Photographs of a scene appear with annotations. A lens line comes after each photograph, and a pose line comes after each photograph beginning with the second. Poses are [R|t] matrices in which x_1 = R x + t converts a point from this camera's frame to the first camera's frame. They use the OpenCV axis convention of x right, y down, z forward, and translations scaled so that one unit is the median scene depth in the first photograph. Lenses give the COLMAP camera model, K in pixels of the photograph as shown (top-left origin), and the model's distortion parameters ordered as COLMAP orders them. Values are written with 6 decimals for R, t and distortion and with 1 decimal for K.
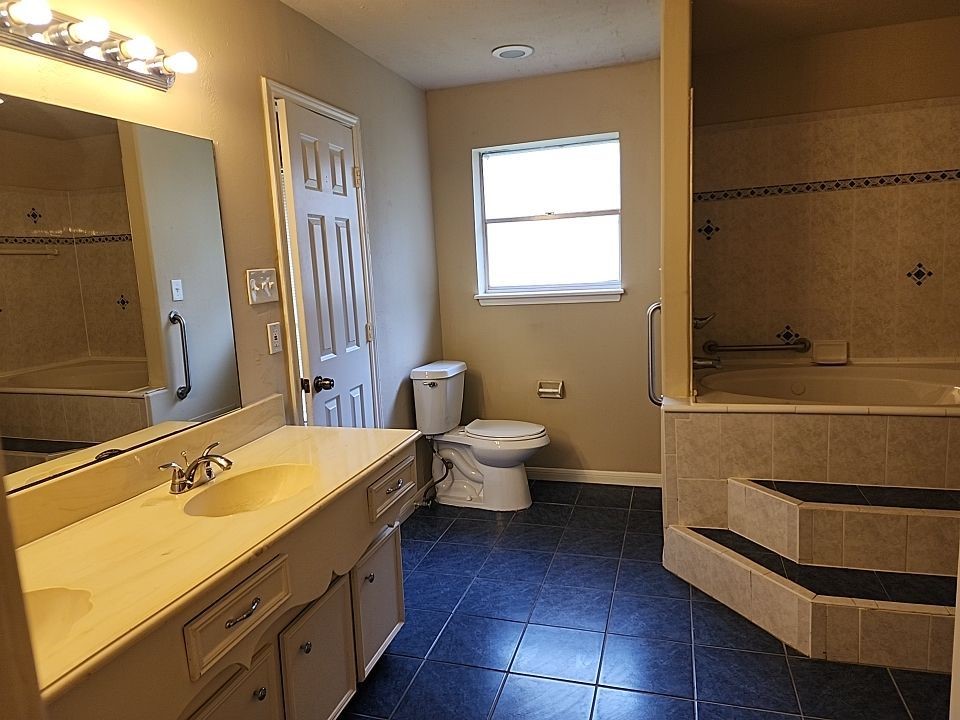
lens RADIAL K [[642.4, 0, 461.4], [0, 642.4, 347.7], [0, 0, 1]] dist [0.028093, -0.015744]
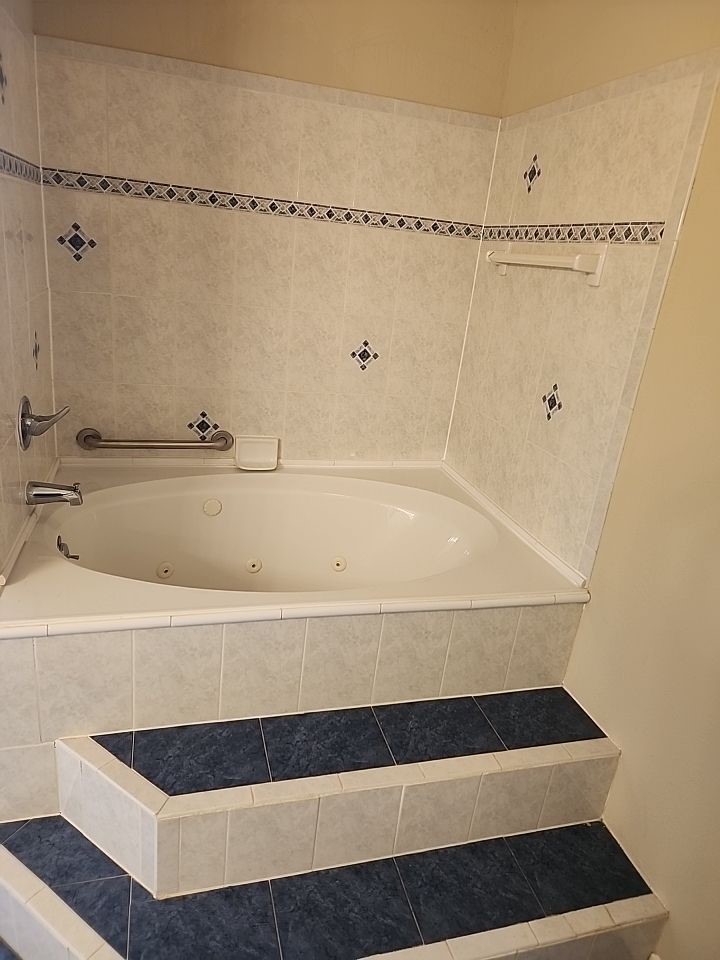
lens RADIAL K [[642.4, 0, 363.6], [0, 642.4, 480.0], [0, 0, 1]] dist [0.028093, -0.015744]
pose [[0.812309, -0.053349, 0.580782, 0.265099], [-0.074083, 0.978303, 0.193480, -0.115920], [-0.578503, -0.200192, 0.790732, 0.383307]]
